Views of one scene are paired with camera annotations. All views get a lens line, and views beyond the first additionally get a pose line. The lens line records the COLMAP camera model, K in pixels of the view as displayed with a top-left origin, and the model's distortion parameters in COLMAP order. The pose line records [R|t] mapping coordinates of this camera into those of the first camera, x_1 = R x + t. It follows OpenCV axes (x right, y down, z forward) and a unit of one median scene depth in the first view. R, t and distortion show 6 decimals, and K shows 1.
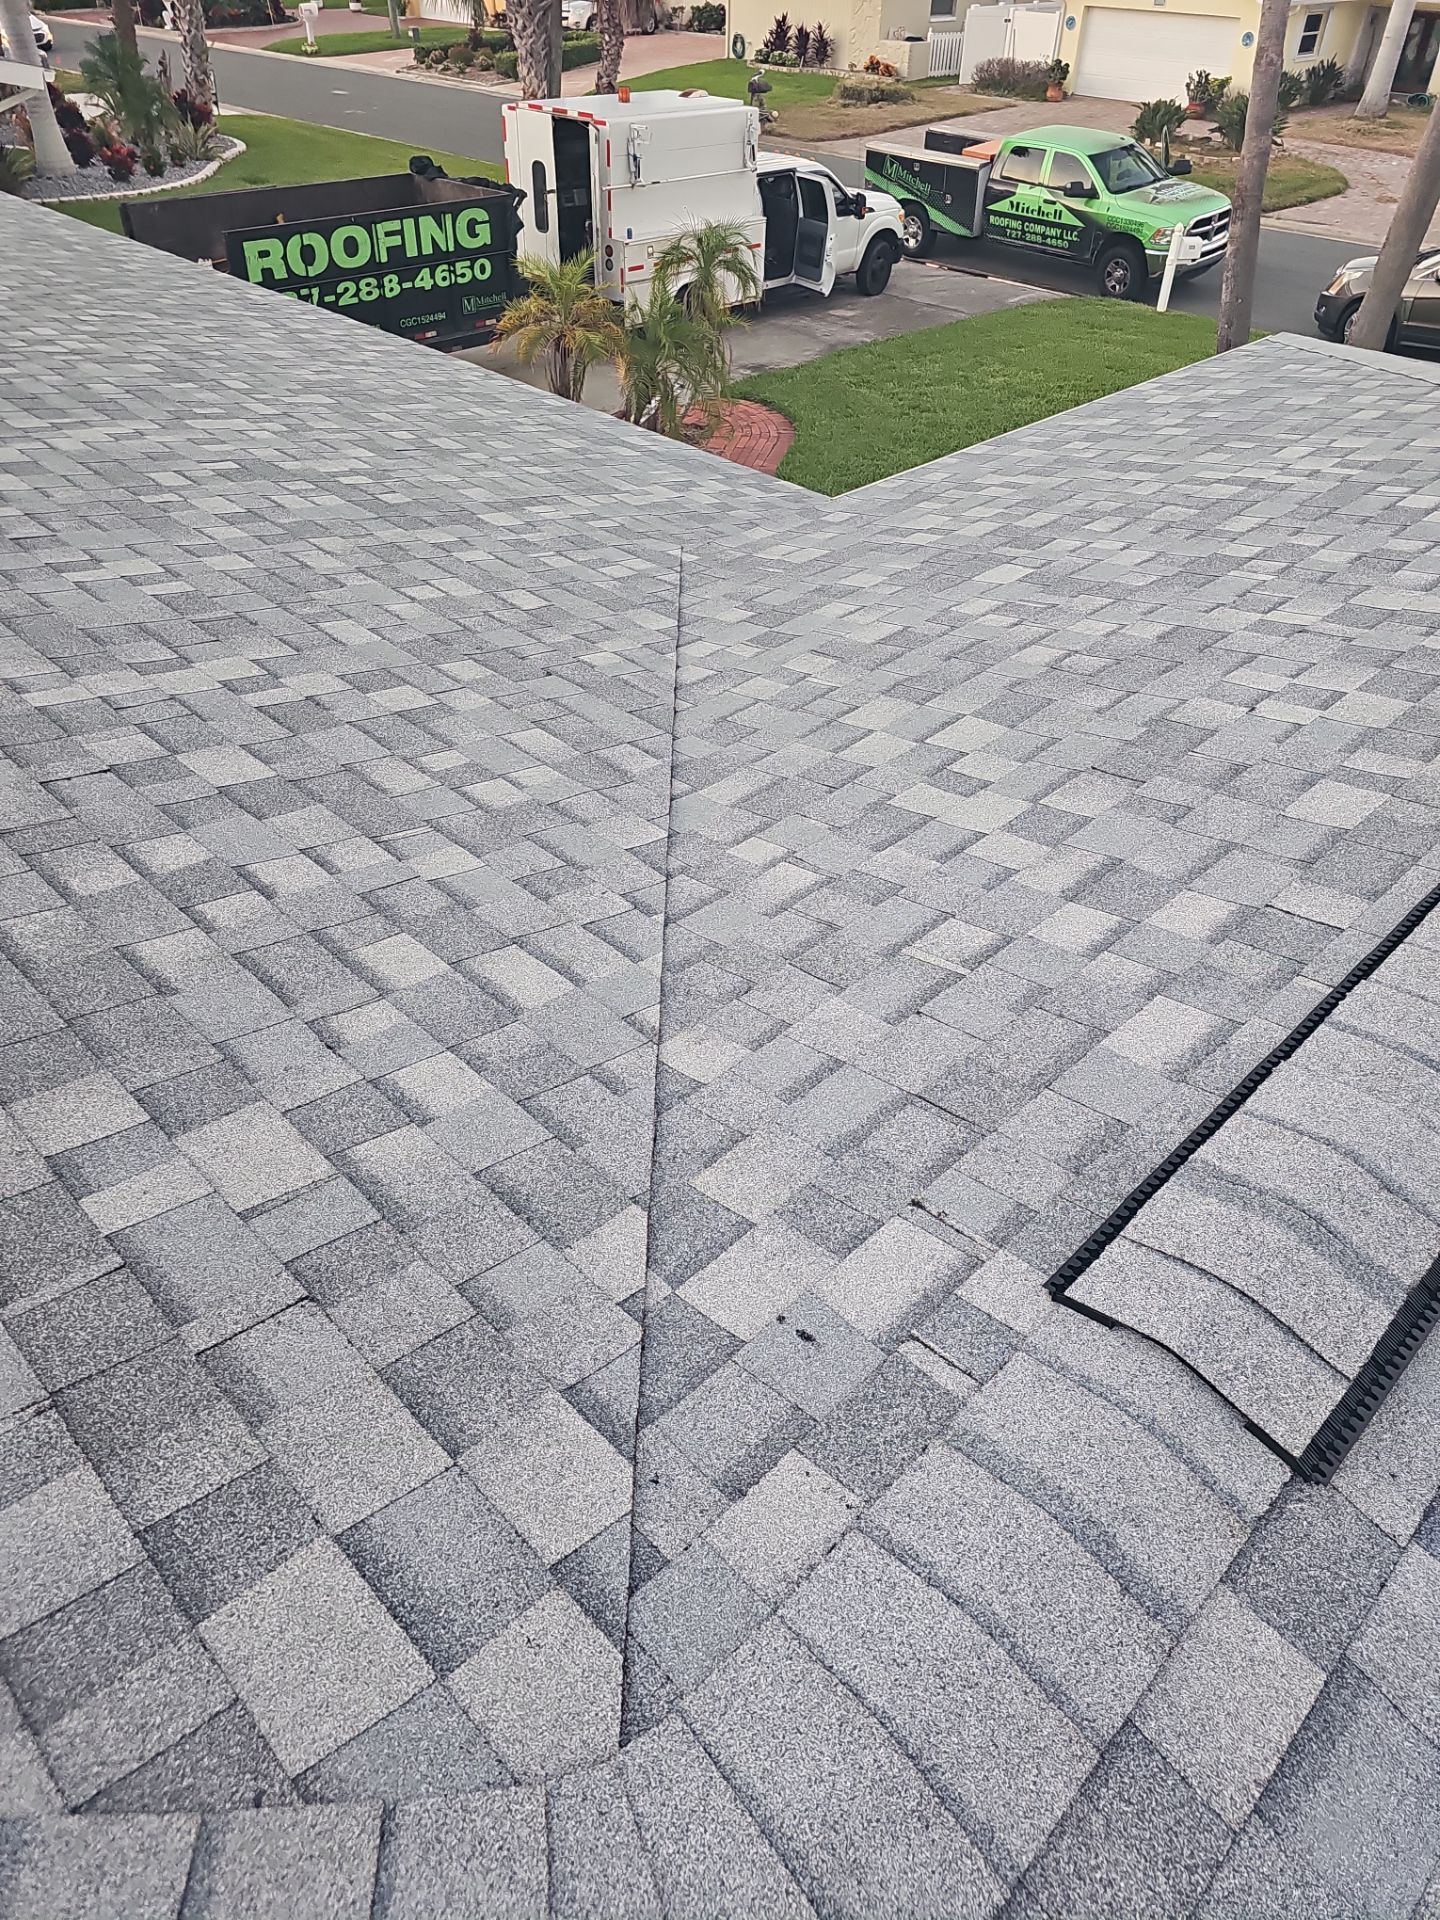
lens RADIAL K [[1249.0, 0, 725.5], [0, 1249.0, 959.6], [0, 0, 1]] dist [0.053916, -0.037270]
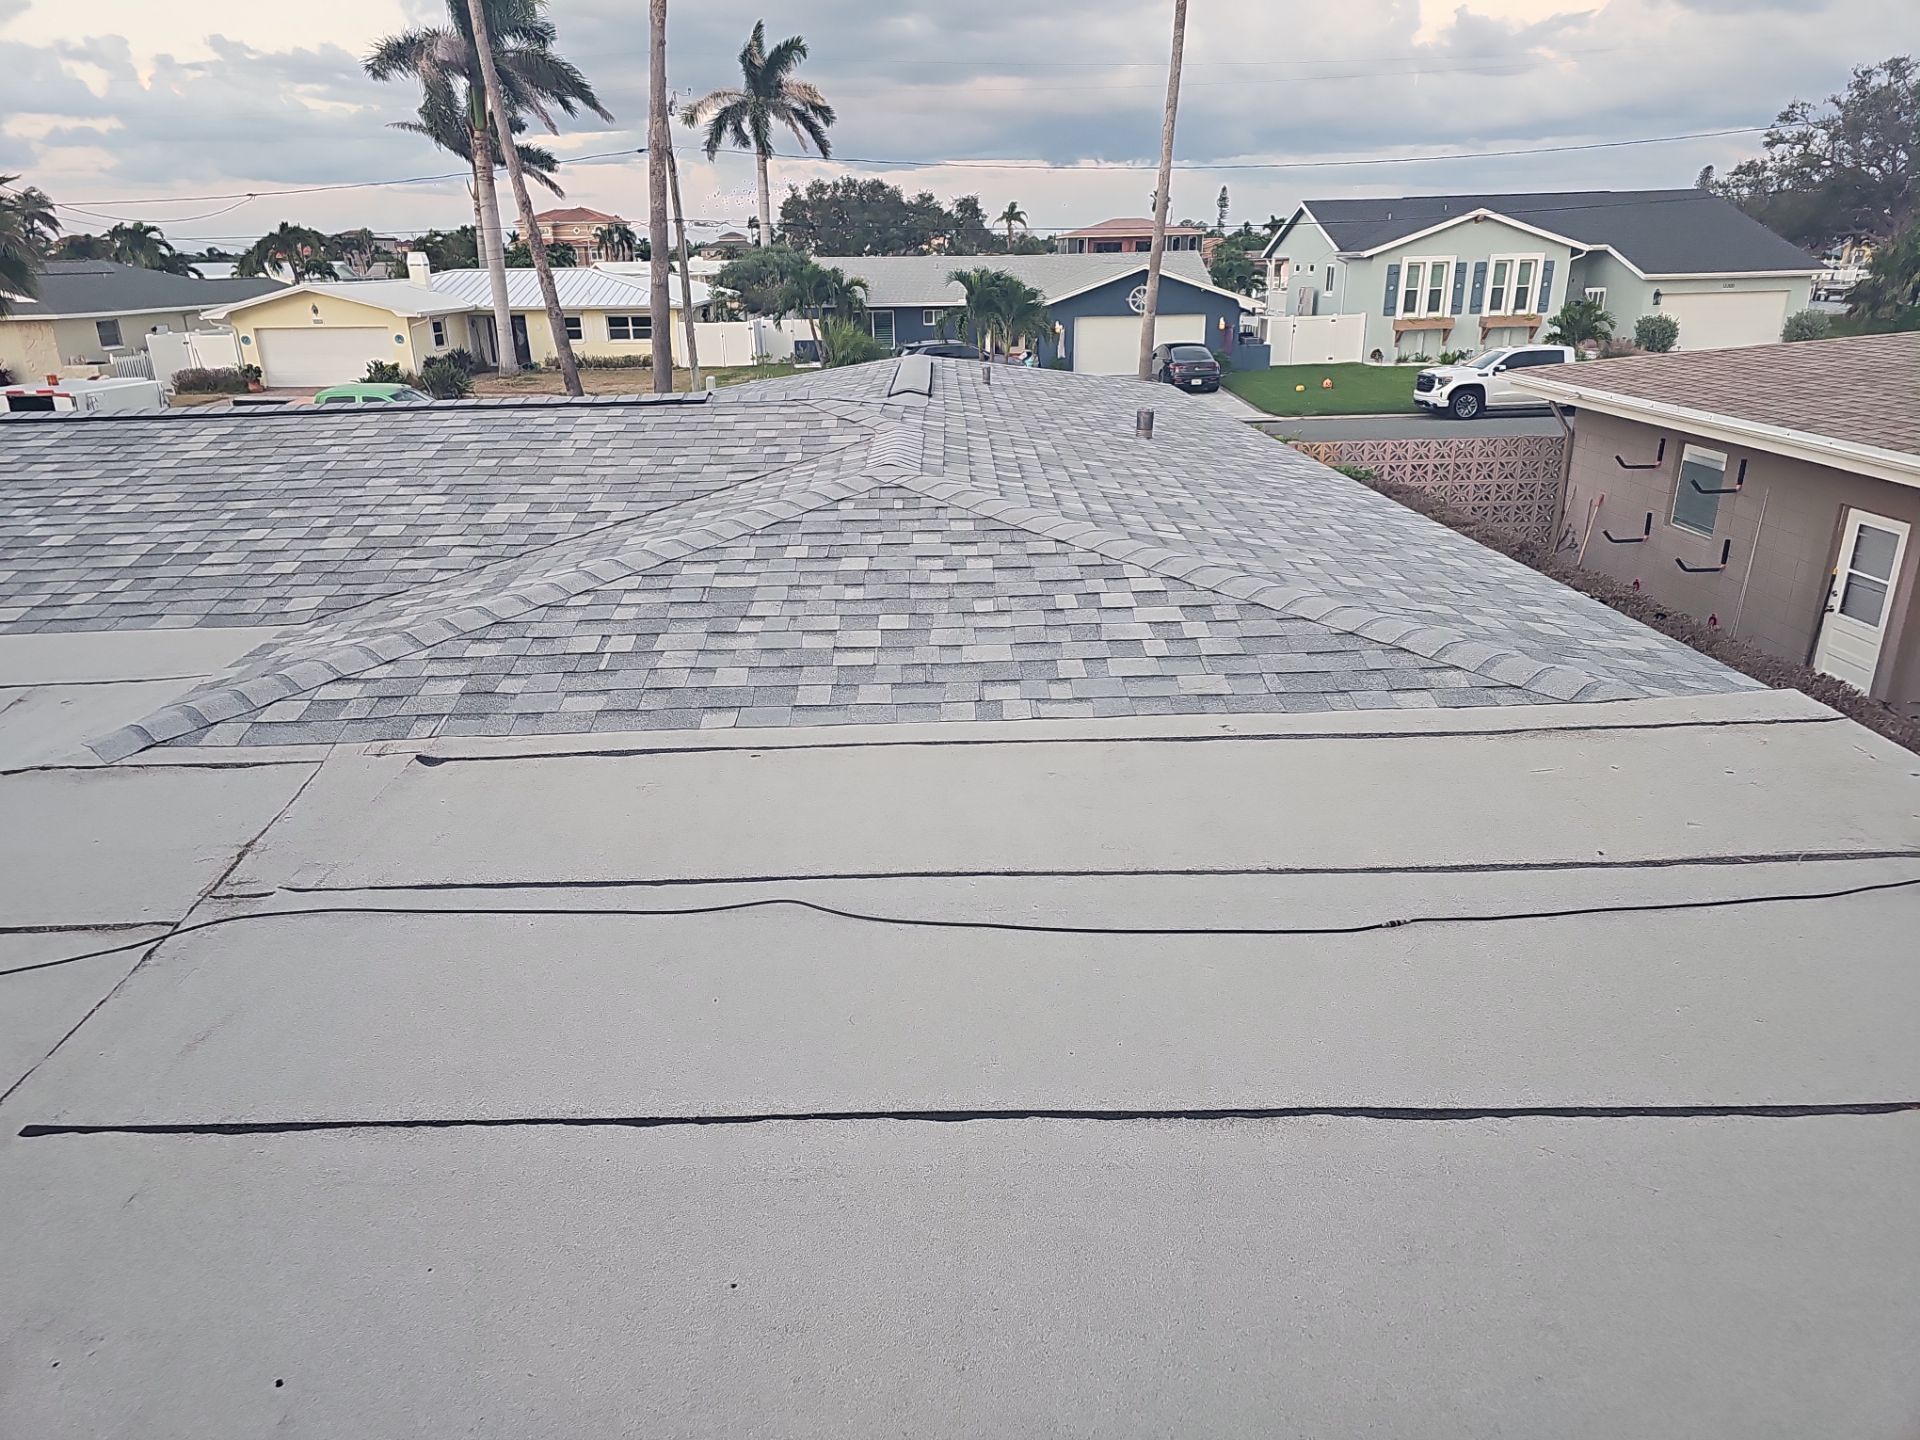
lens RADIAL K [[1246.0, 0, 948.3], [0, 1246.0, 725.6], [0, 0, 1]] dist [0.048794, -0.033352]
pose [[0.699974, -0.281156, 0.656497, -2.317005], [0.484853, 0.862019, -0.147788, 1.567719], [-0.524361, 0.421753, 0.739709, -1.763234]]
